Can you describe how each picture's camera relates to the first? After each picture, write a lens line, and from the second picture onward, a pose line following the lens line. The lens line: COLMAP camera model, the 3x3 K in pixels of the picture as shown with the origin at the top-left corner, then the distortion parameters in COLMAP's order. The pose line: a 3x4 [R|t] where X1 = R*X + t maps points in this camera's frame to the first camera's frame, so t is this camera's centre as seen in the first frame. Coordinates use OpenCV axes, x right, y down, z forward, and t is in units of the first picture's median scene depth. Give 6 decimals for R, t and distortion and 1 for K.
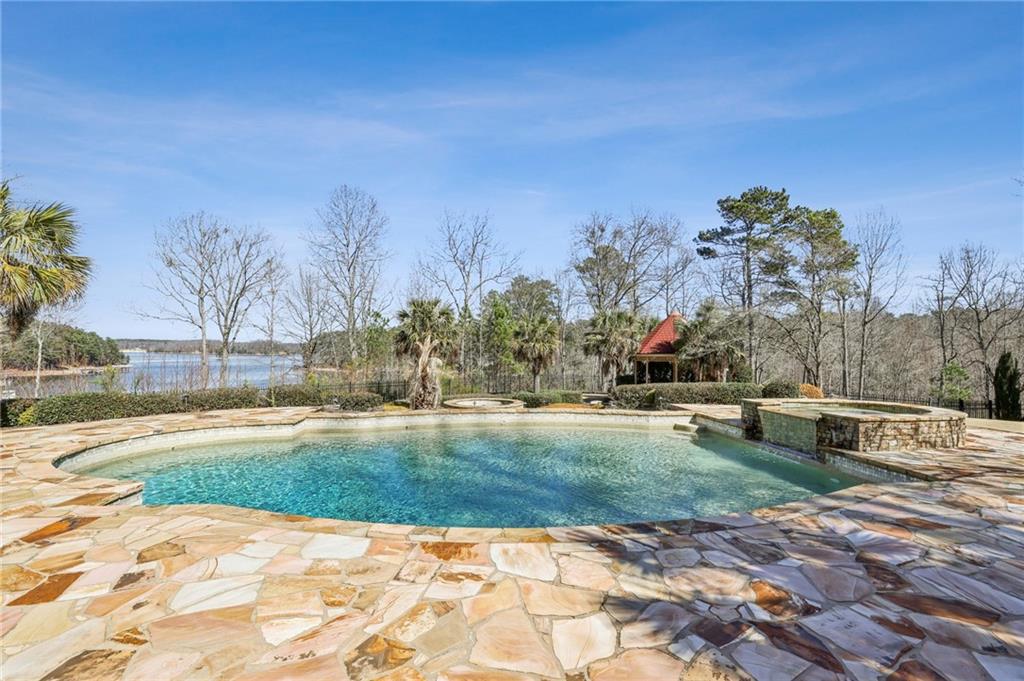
lens RADIAL K [[448.4, 0, 515.0], [0, 448.4, 345.8], [0, 0, 1]] dist [-0.003957, -0.000125]
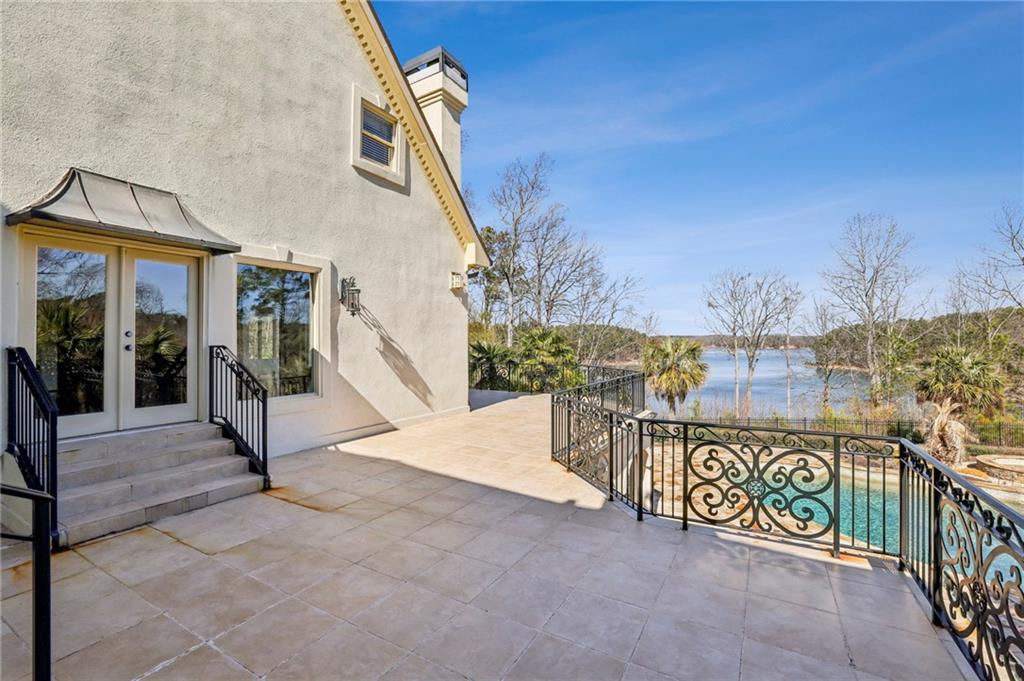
lens RADIAL K [[448.4, 0, 515.2], [0, 448.4, 342.2], [0, 0, 1]] dist [-0.003957, -0.000125]
pose [[0.513185, -0.014108, -0.858162, 0.098845], [0.027205, 0.999630, -0.000165, -0.090605], [0.857847, -0.023261, 0.513379, -0.226939]]
